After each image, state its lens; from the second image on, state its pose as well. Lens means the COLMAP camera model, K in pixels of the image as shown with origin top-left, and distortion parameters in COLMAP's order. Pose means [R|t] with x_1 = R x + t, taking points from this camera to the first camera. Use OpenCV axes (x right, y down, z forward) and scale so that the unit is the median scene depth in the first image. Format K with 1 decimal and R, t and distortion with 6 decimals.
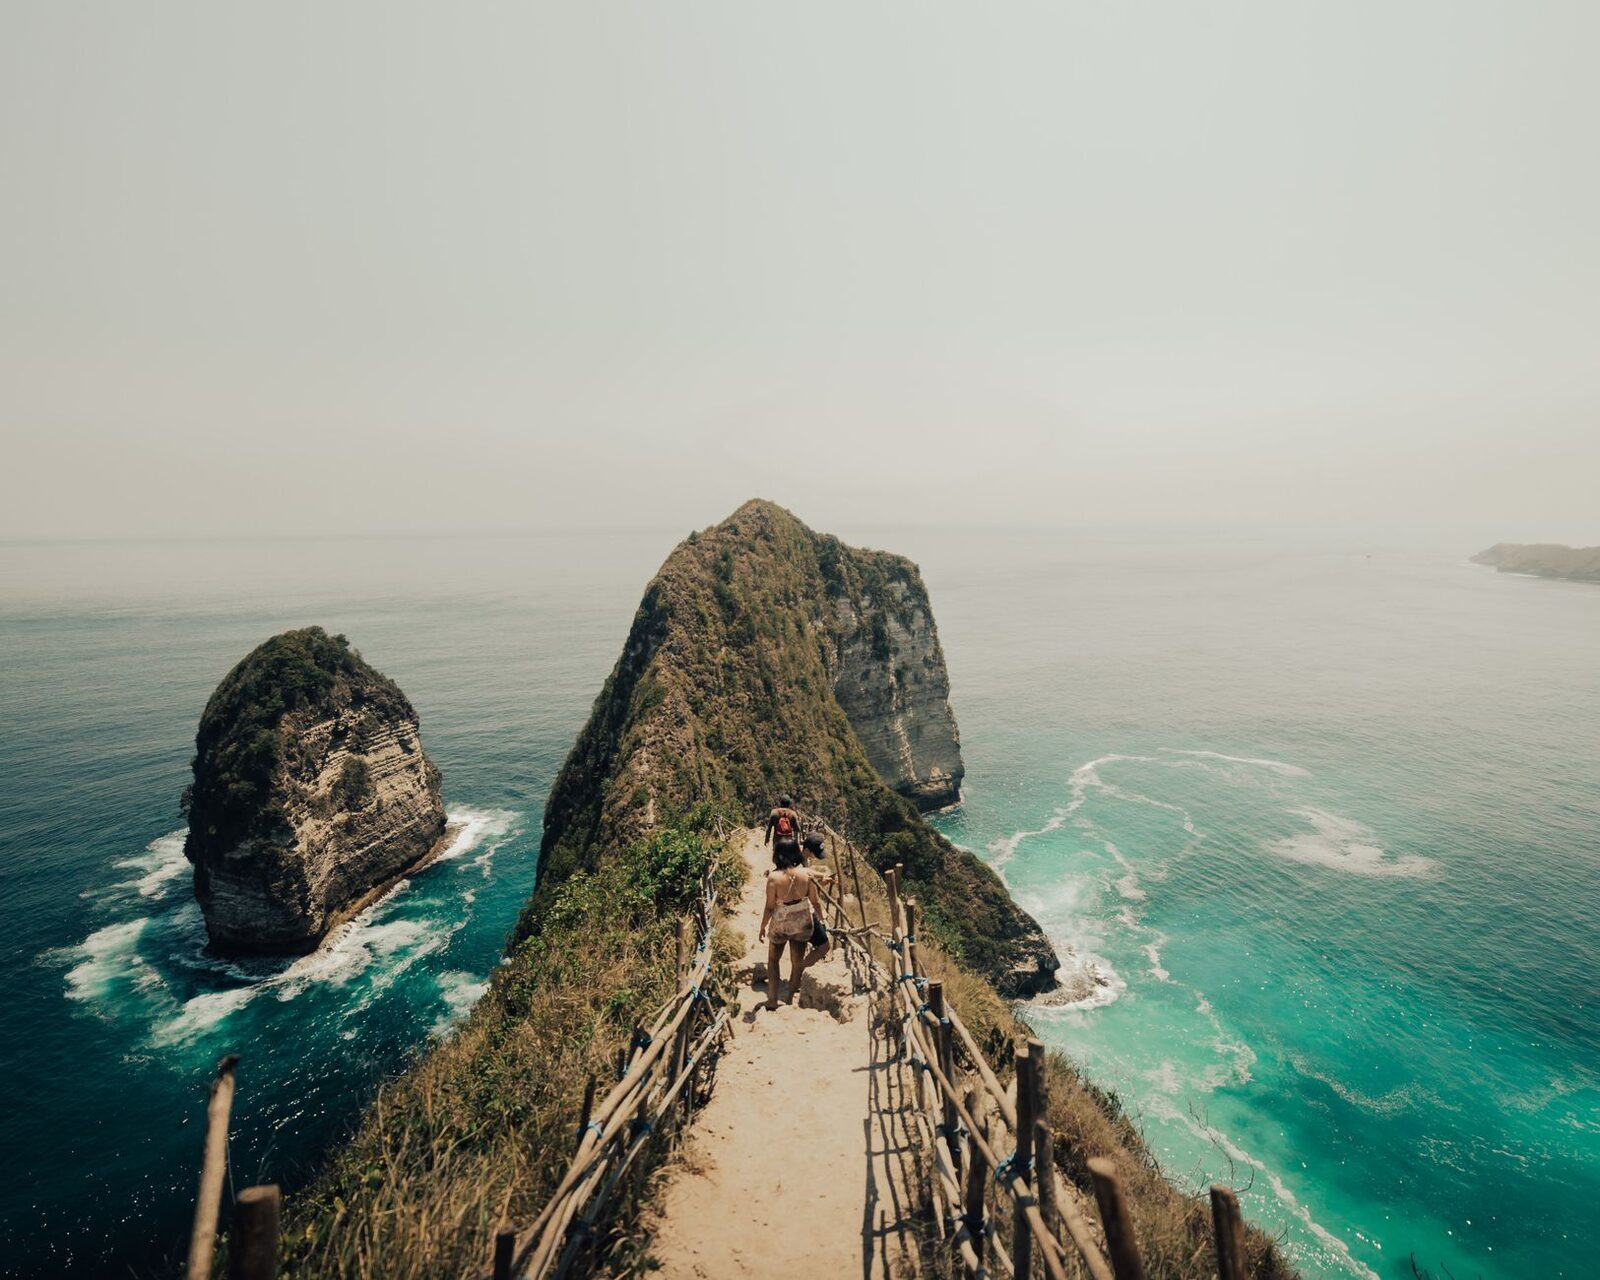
lens RADIAL K [[767.2, 0, 783.8], [0, 767.2, 614.0], [0, 0, 1]] dist [-0.067366, 0.004028]
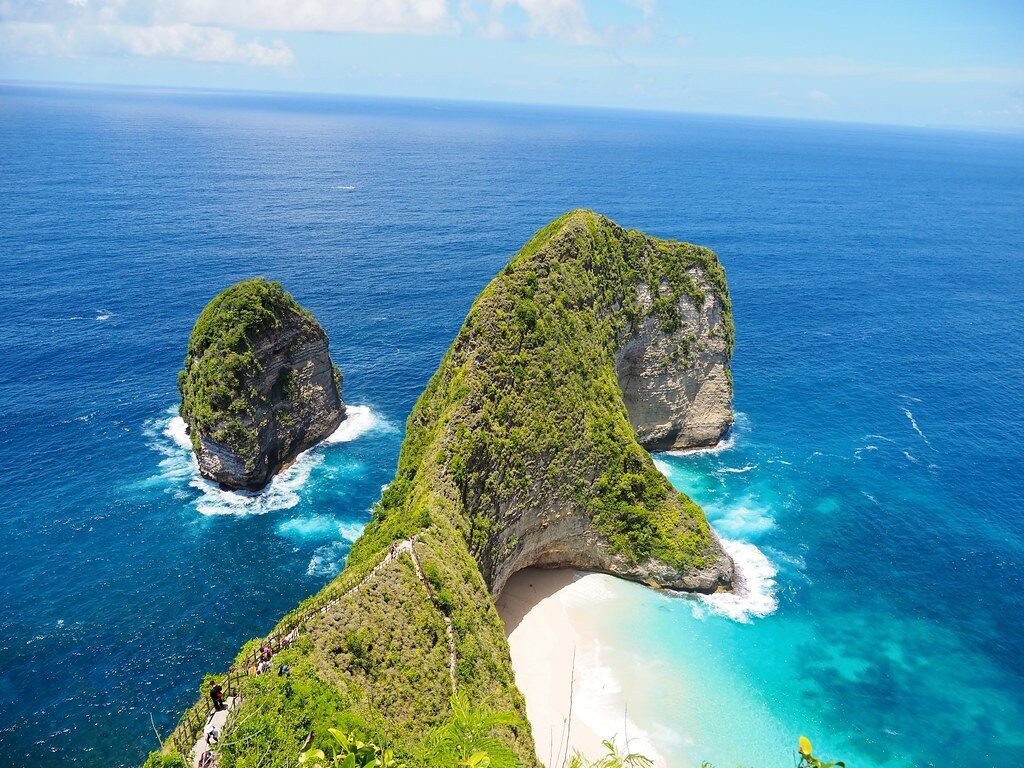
lens RADIAL K [[751.6, 0, 511.2], [0, 751.6, 385.4], [0, 0, 1]] dist [-0.041092, 0.002591]
pose [[0.973321, 0.133946, -0.186291, 0.153871], [-0.081260, 0.960522, 0.266071, -0.223549], [0.214576, -0.243834, 0.945781, -0.341768]]
